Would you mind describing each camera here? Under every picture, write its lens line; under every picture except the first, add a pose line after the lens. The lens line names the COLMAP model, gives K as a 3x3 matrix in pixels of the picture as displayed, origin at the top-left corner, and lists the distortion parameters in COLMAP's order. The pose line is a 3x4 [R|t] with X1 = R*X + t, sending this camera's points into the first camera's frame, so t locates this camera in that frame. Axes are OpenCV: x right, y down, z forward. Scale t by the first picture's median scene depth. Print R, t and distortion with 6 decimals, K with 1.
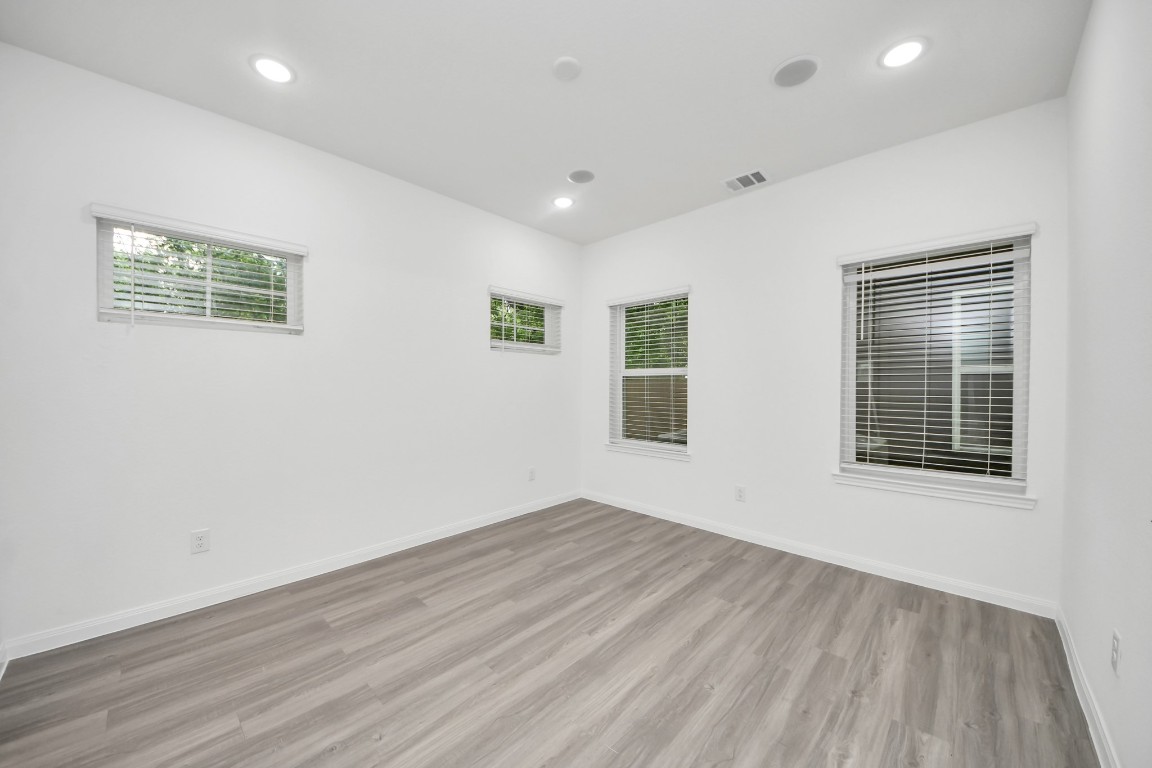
lens RADIAL K [[431.8, 0, 569.7], [0, 431.8, 390.6], [0, 0, 1]] dist [0.006437, -0.005972]
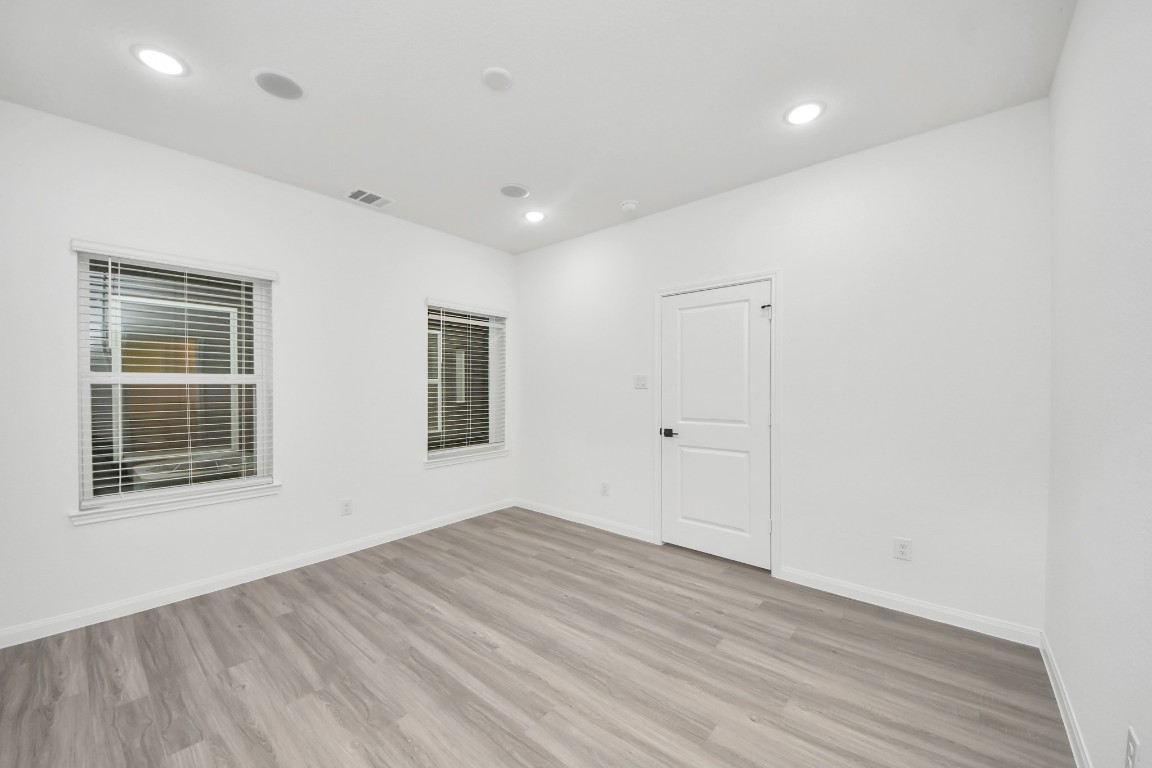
lens RADIAL K [[424.5, 0, 572.5], [0, 424.5, 386.8], [0, 0, 1]] dist [0.046915, -0.028092]
pose [[-0.075438, -0.002494, 0.997147, -0.950998], [0.015503, 0.999873, 0.003674, -0.045913], [-0.997030, 0.015736, -0.075390, 0.868946]]
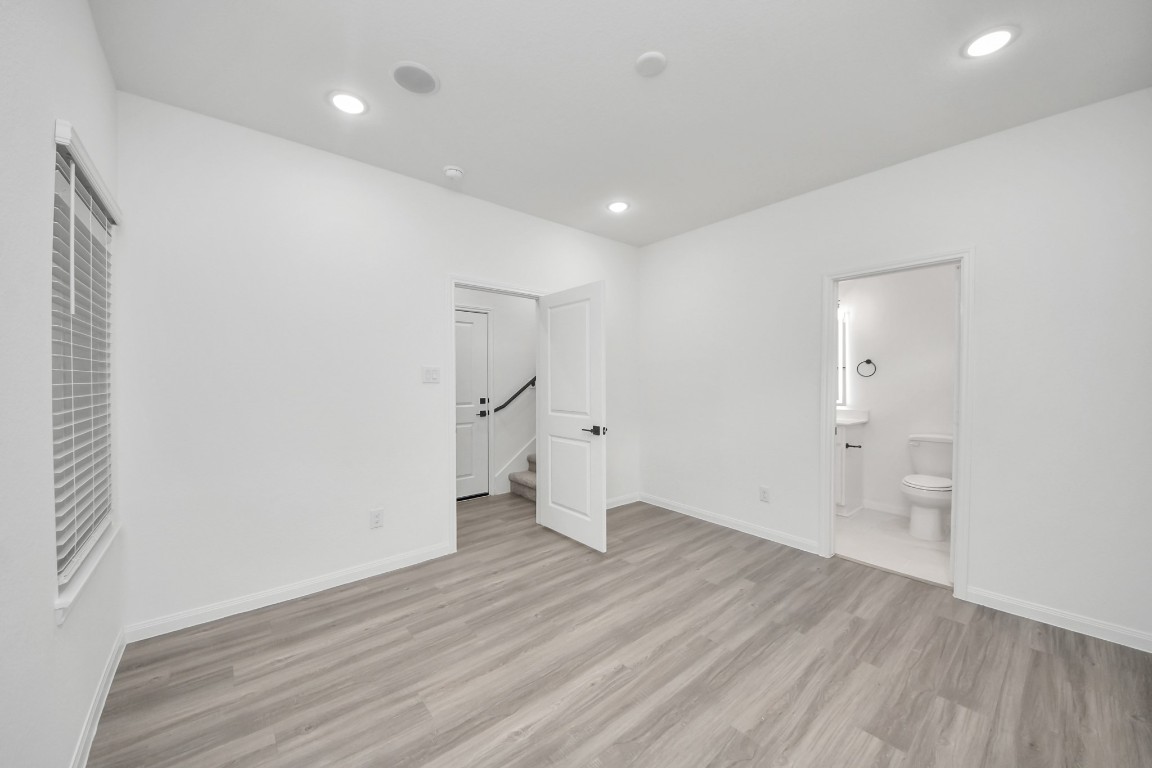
lens RADIAL K [[422.2, 0, 595.8], [0, 422.2, 382.6], [0, 0, 1]] dist [0.065691, -0.037564]
pose [[-0.998163, -0.005283, 0.060355, 0.051179], [-0.004133, 0.999808, 0.019157, -0.060605], [-0.060445, 0.018872, -0.997993, 1.875074]]
